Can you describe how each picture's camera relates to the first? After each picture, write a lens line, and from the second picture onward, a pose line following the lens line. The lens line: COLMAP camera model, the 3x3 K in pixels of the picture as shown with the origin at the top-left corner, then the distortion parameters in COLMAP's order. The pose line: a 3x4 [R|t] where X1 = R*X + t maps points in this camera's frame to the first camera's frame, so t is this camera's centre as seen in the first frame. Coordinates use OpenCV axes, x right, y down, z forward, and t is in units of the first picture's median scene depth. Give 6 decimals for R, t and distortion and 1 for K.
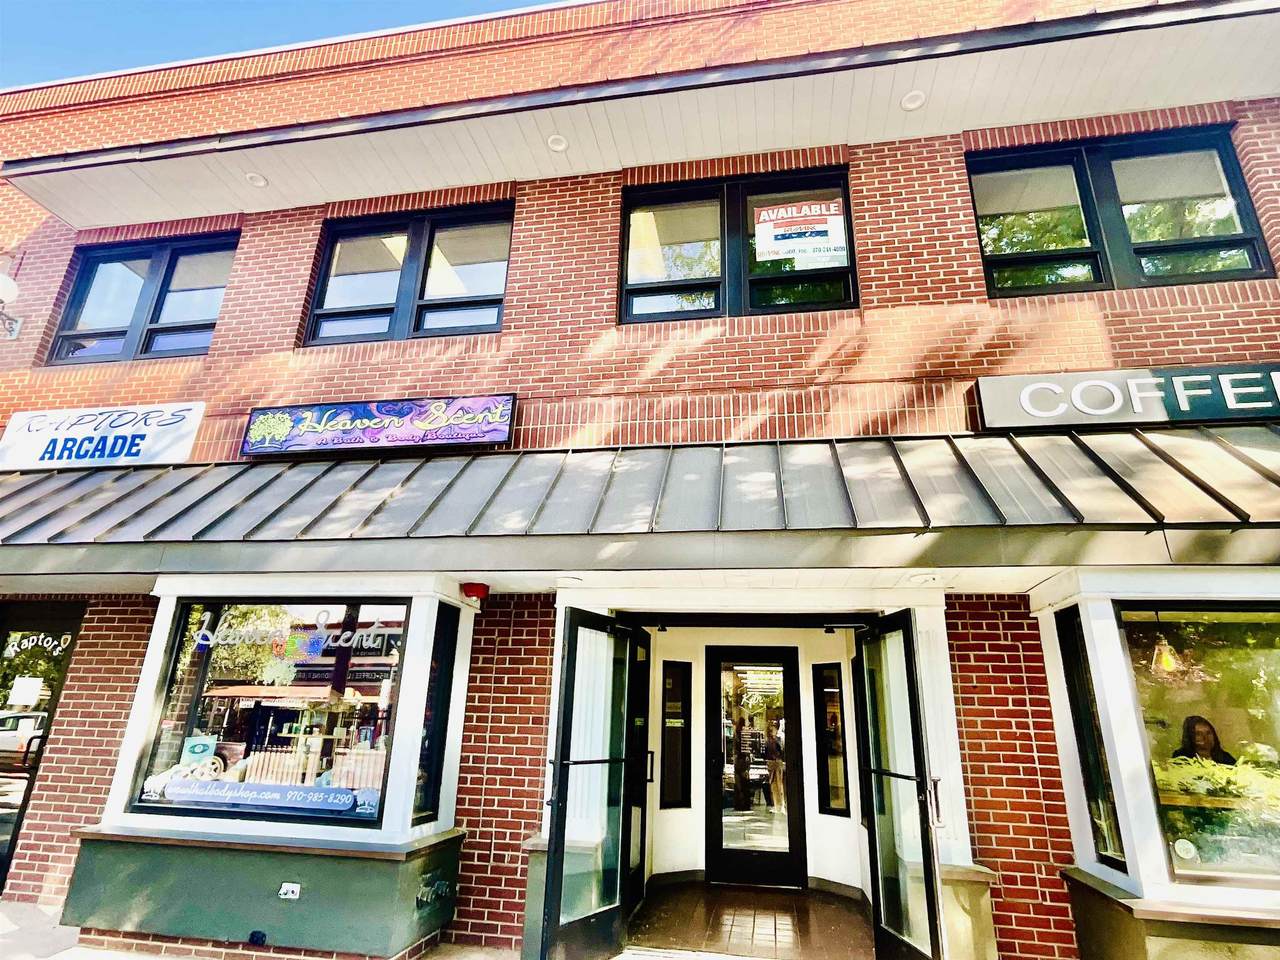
lens RADIAL K [[681.6, 0, 640.0], [0, 681.6, 480.0], [0, 0, 1]] dist [-0.021160, 0.013470]
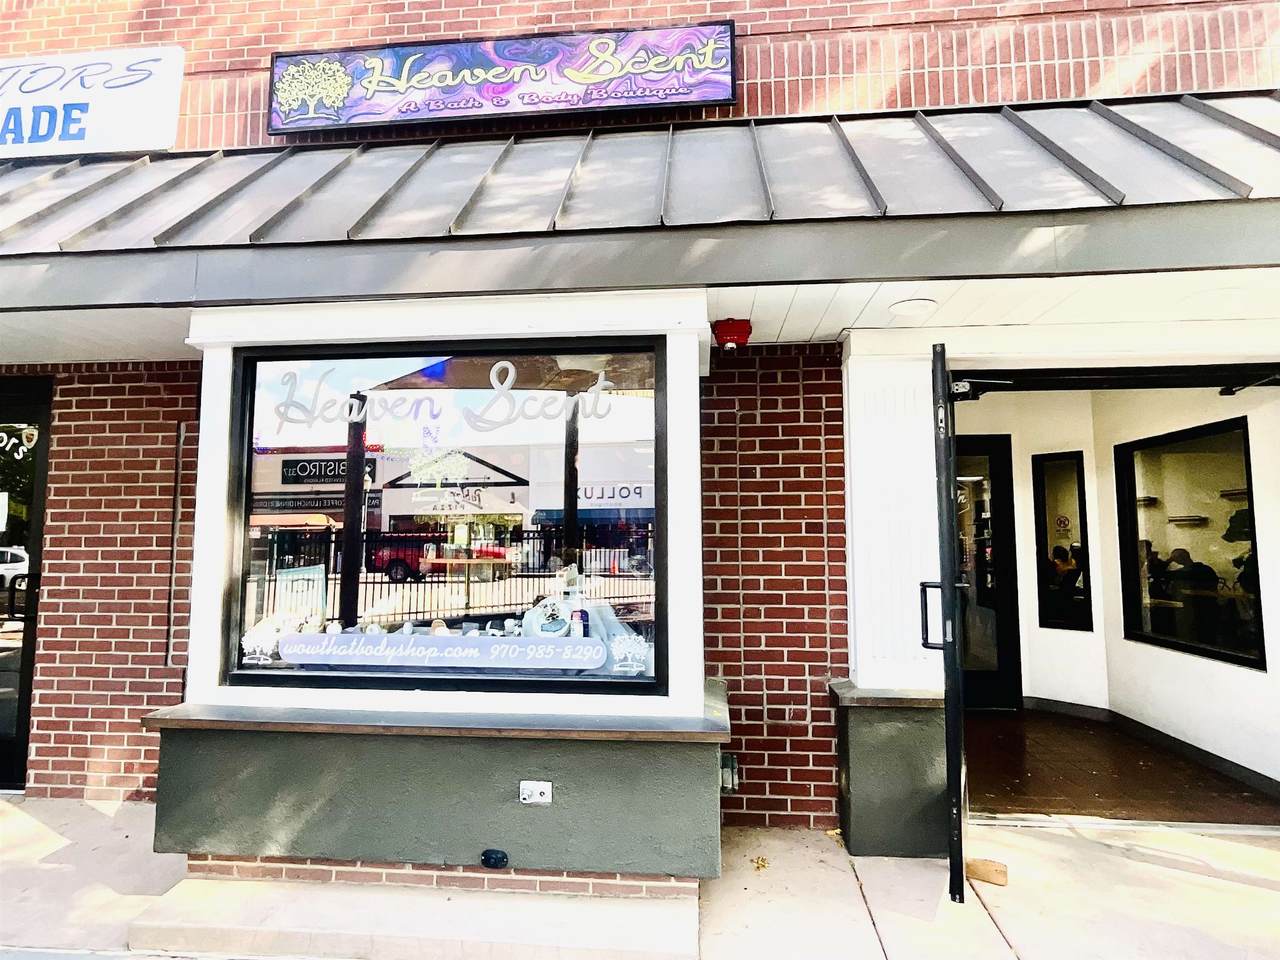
lens RADIAL K [[688.1, 0, 640.0], [0, 688.1, 480.0], [0, 0, 1]] dist [0.002065, 0.001685]
pose [[0.996871, -0.022987, 0.075636, -0.330514], [0.003148, 0.967575, 0.252566, 0.117042], [-0.078989, -0.251537, 0.964619, 0.316793]]
